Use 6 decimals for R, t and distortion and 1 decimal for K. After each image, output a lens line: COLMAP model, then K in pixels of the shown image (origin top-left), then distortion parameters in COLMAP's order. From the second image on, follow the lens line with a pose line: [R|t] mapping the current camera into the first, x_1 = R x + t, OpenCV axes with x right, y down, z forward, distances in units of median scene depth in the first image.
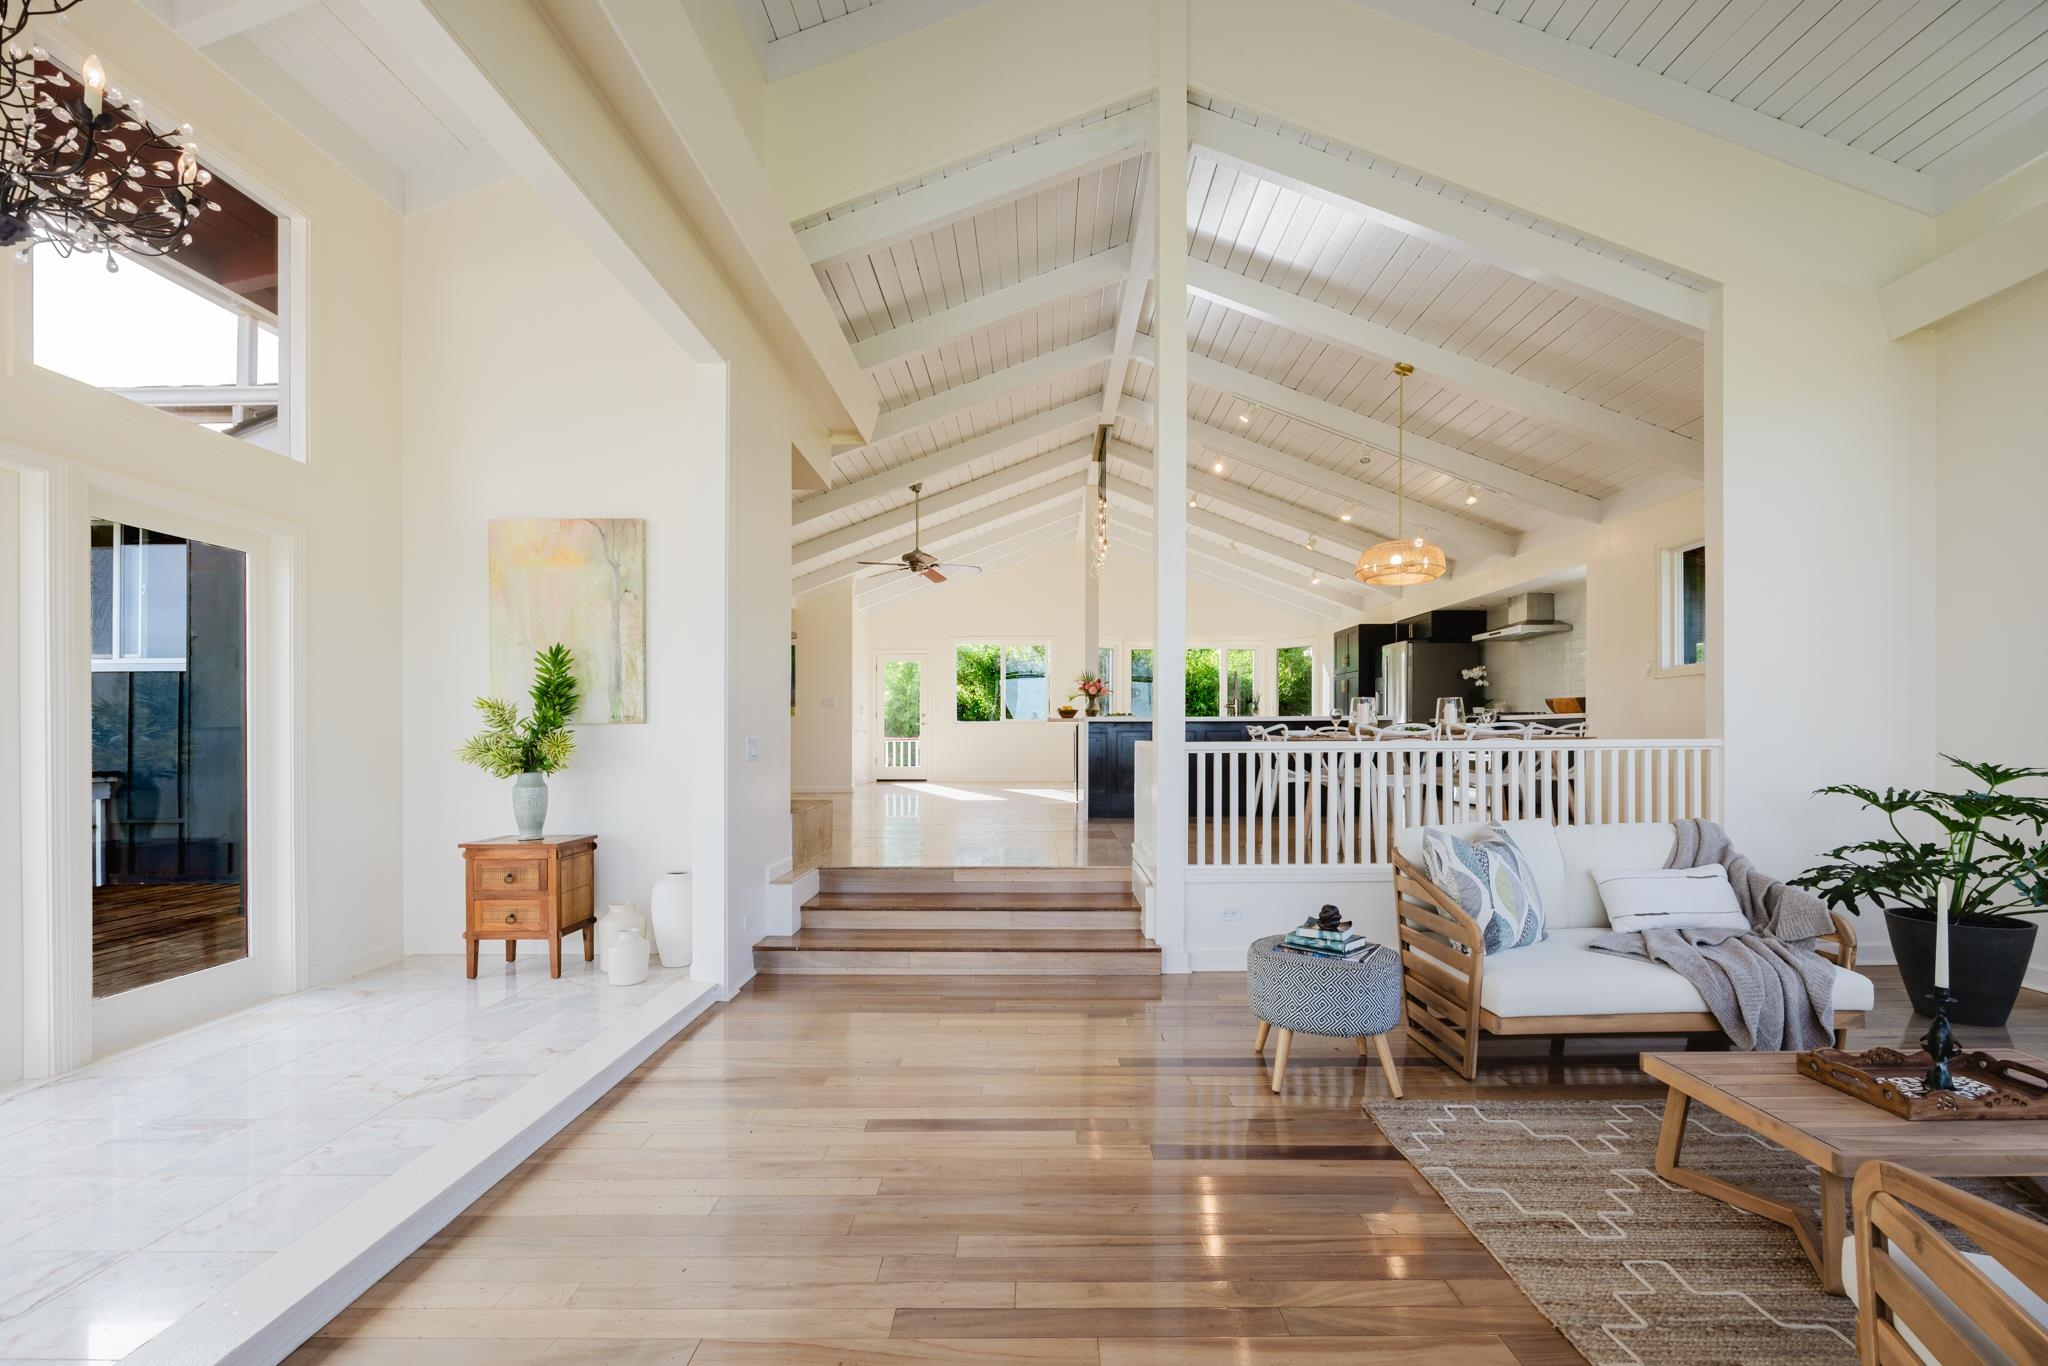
lens RADIAL K [[828.0, 0, 1022.8], [0, 828.0, 729.7], [0, 0, 1]] dist [0.001909, 0.000028]
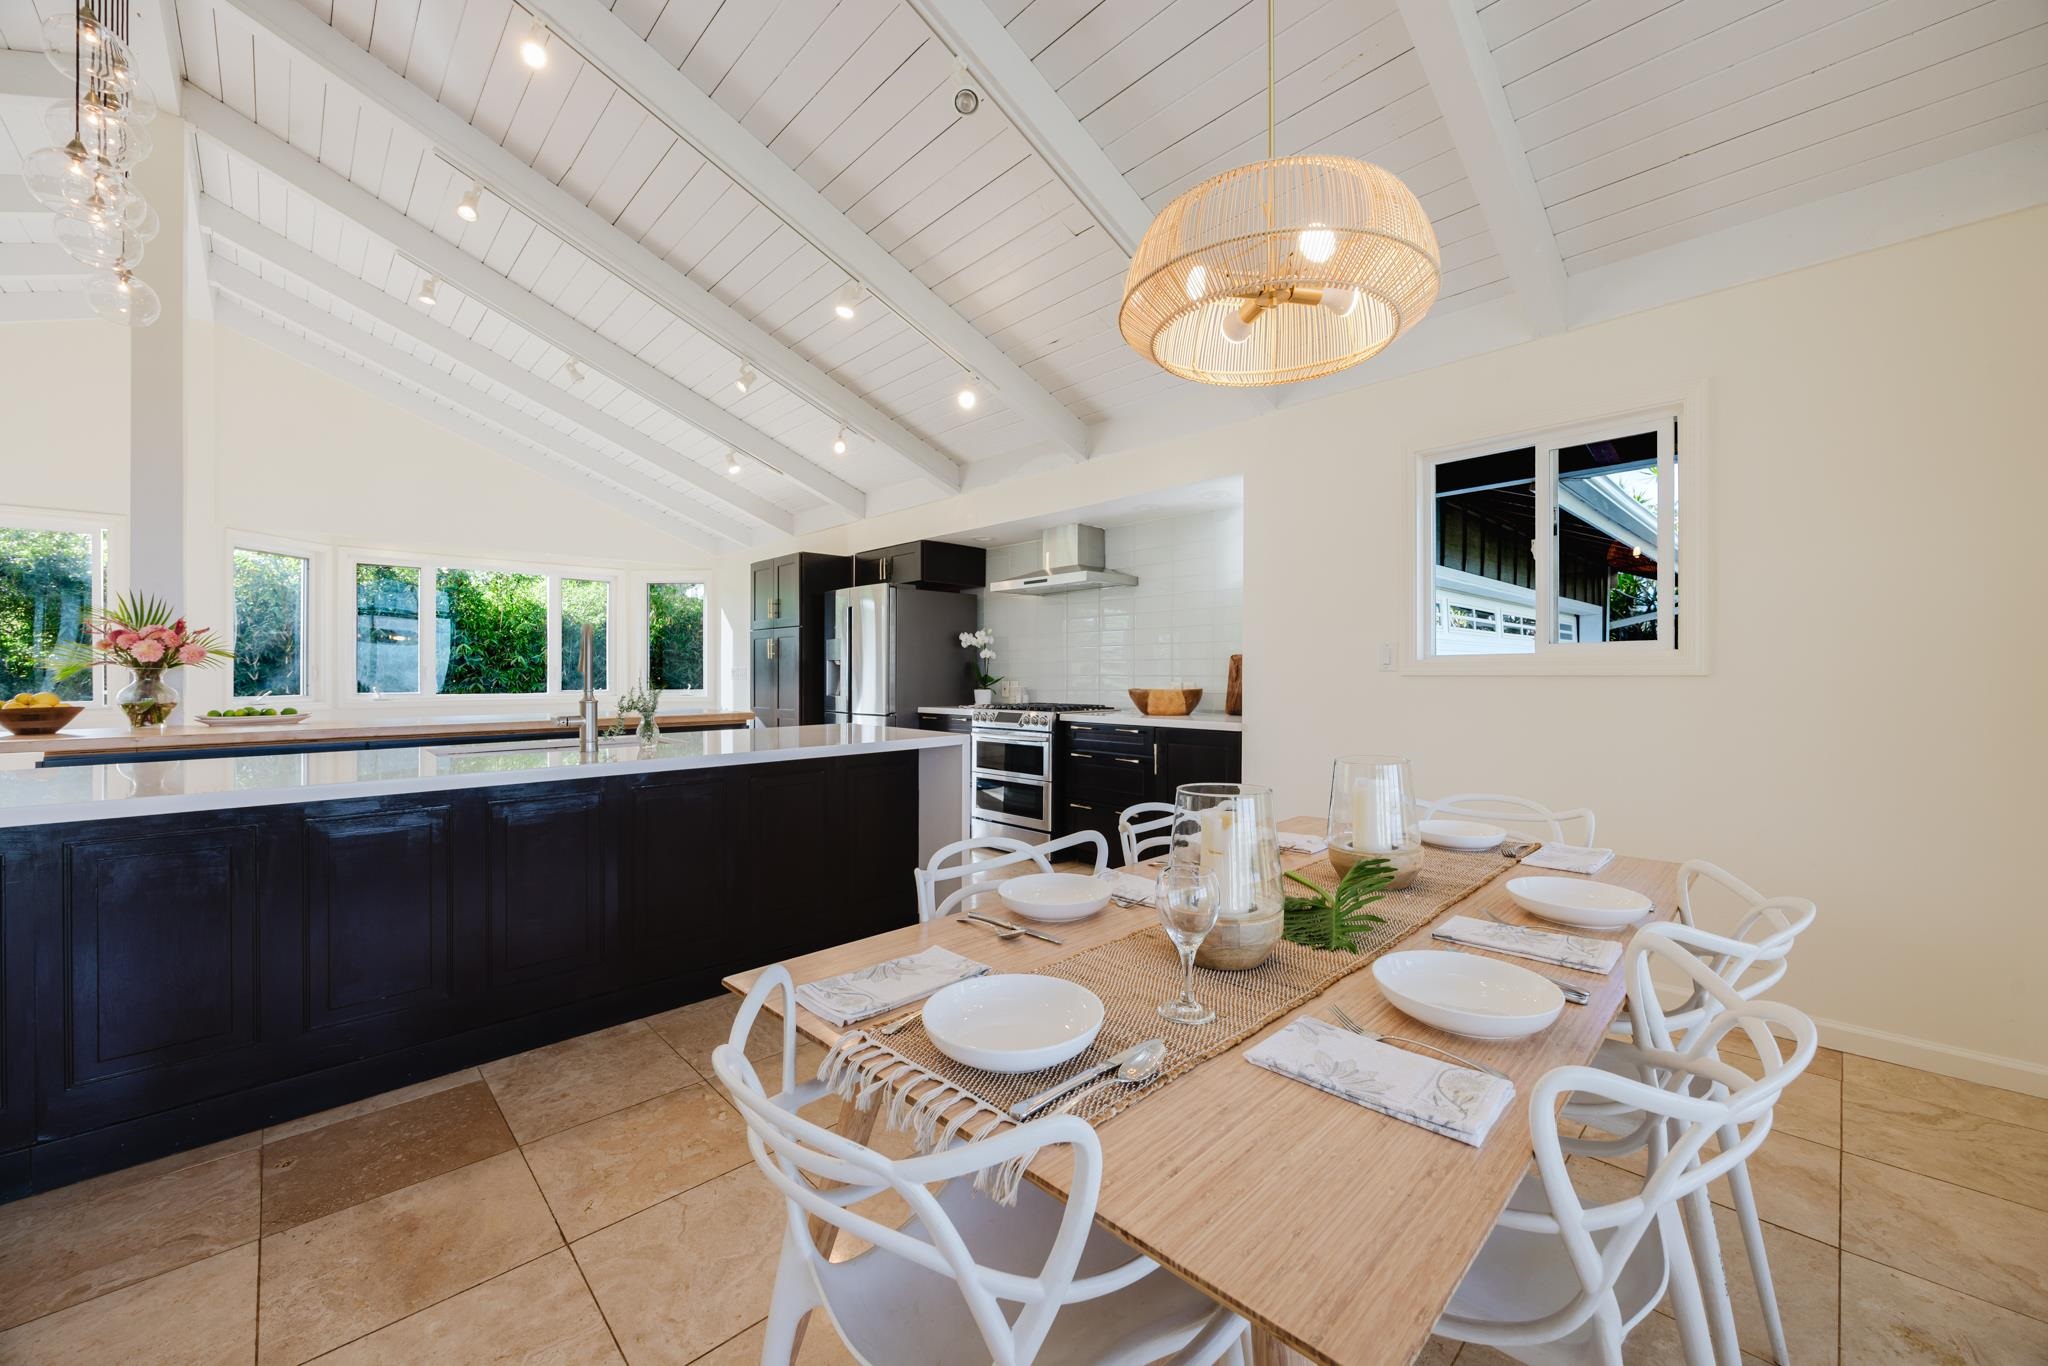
lens RADIAL K [[786.4, 0, 1027.6], [0, 786.4, 677.3], [0, 0, 1]] dist [-0.001598, -0.000110]
pose [[0.711686, -0.004176, 0.702485, 0.113129], [-0.001430, 0.999972, 0.007393, -0.037874], [-0.702496, -0.006266, 0.711660, 0.466403]]
